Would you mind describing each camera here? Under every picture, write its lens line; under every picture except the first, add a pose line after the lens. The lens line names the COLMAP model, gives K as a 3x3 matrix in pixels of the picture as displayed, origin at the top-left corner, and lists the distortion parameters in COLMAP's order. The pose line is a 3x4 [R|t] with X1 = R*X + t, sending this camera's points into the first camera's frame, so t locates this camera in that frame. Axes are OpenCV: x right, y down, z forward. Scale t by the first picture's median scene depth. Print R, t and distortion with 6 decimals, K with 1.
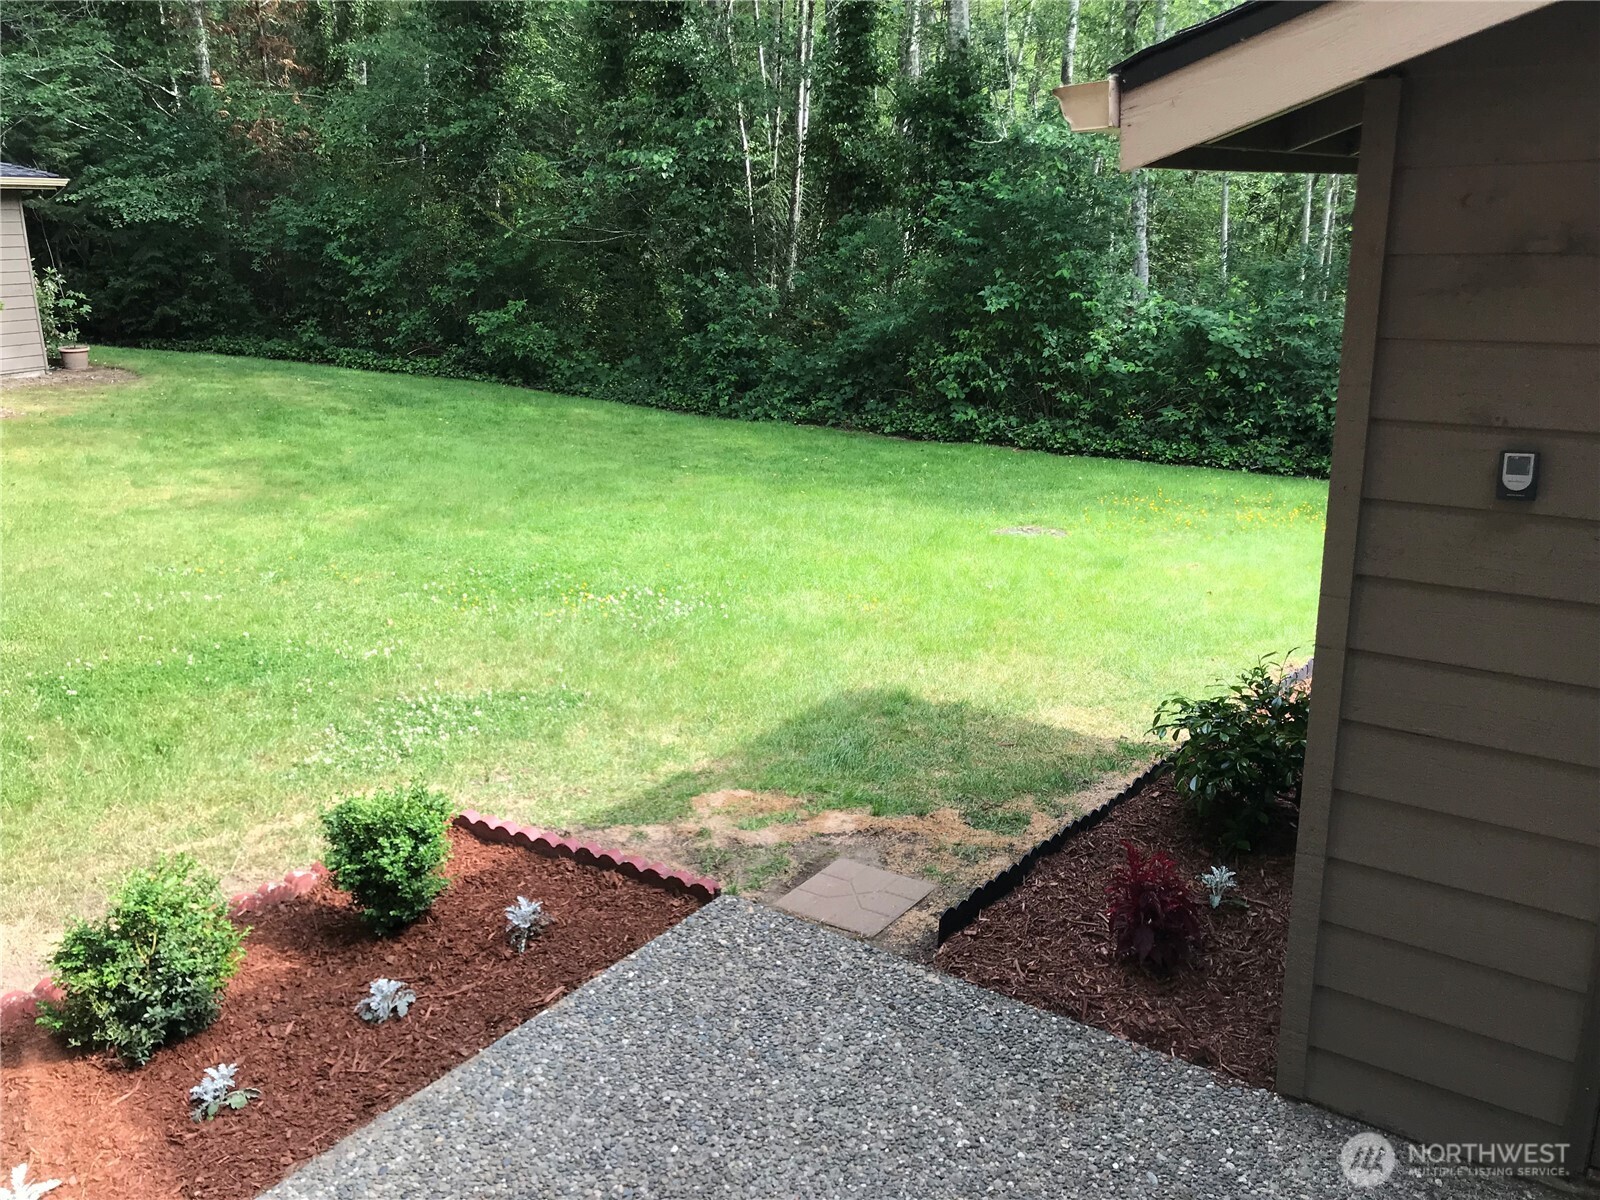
lens RADIAL K [[1322.5, 0, 792.8], [0, 1322.5, 567.2], [0, 0, 1]] dist [0.005867, -0.021926]
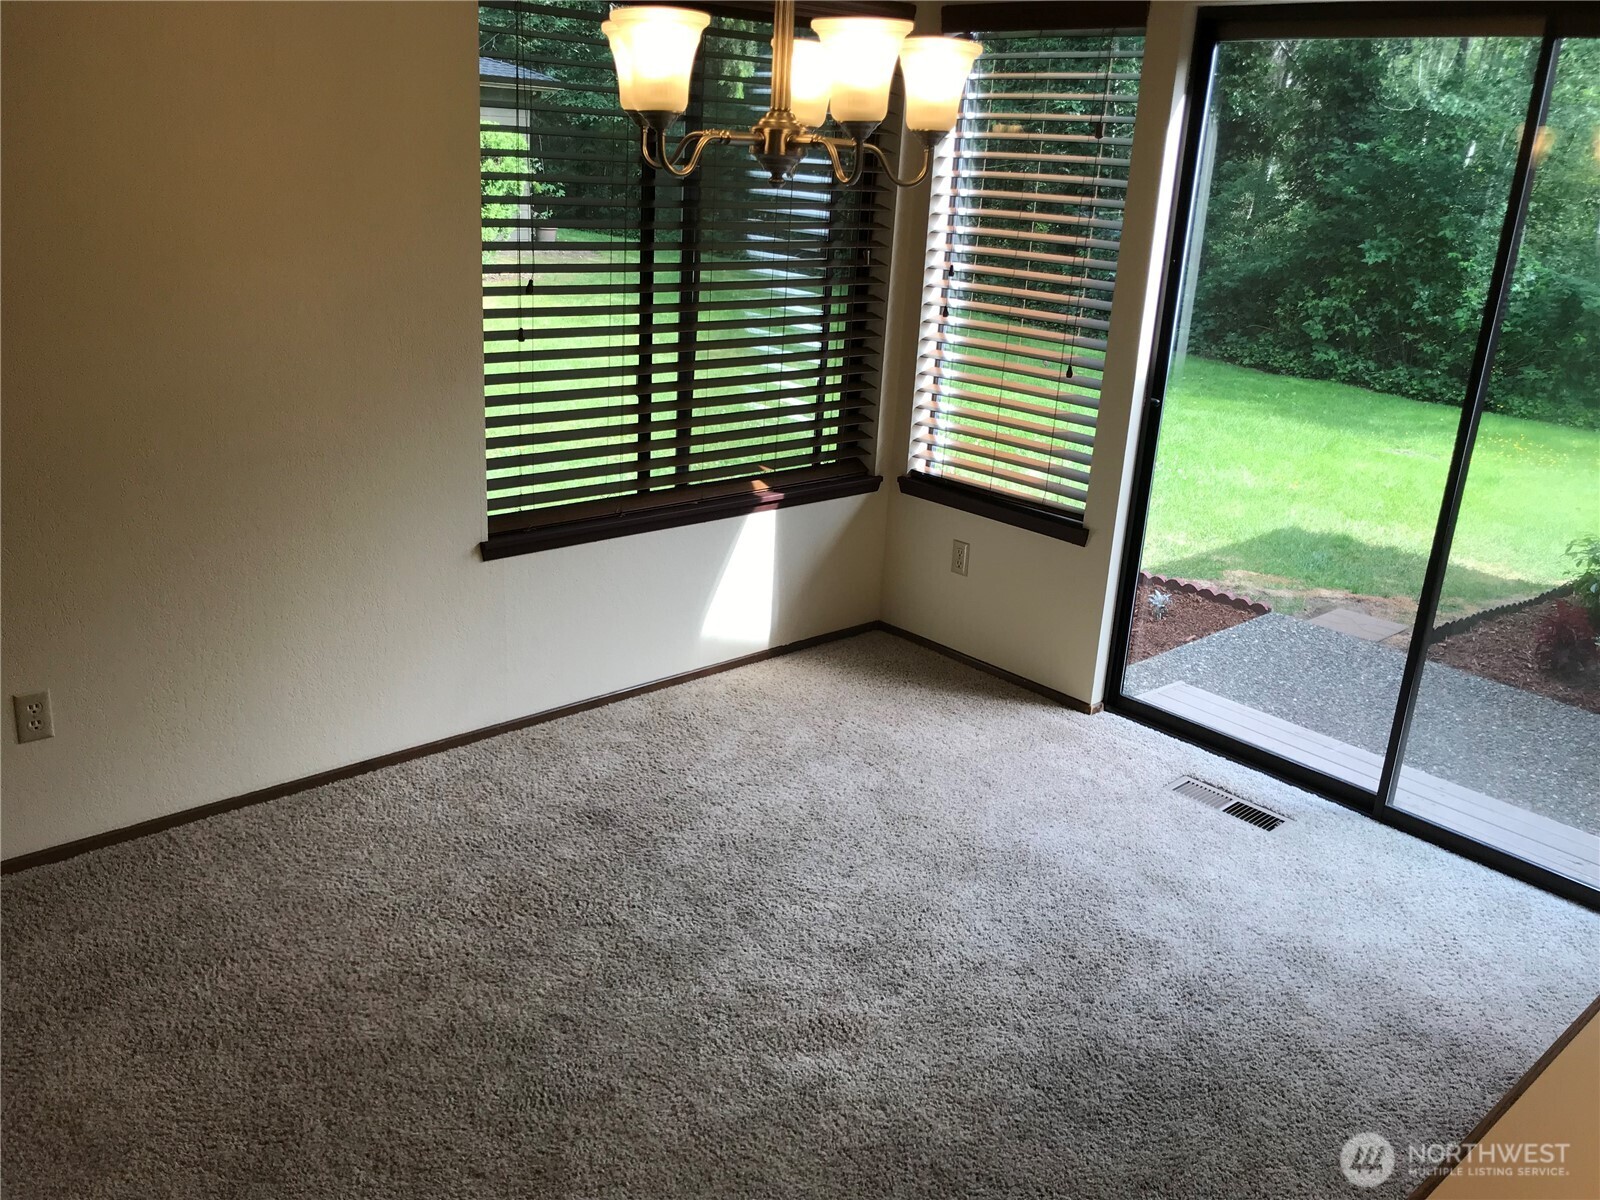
lens RADIAL K [[1322.5, 0, 758.9], [0, 1322.5, 571.1], [0, 0, 1]] dist [0.005867, -0.021926]
pose [[0.971697, 0.134293, -0.194348, -0.095167], [-0.121773, 0.989717, 0.075048, 0.040000], [0.202427, -0.049257, 0.978058, -0.193744]]
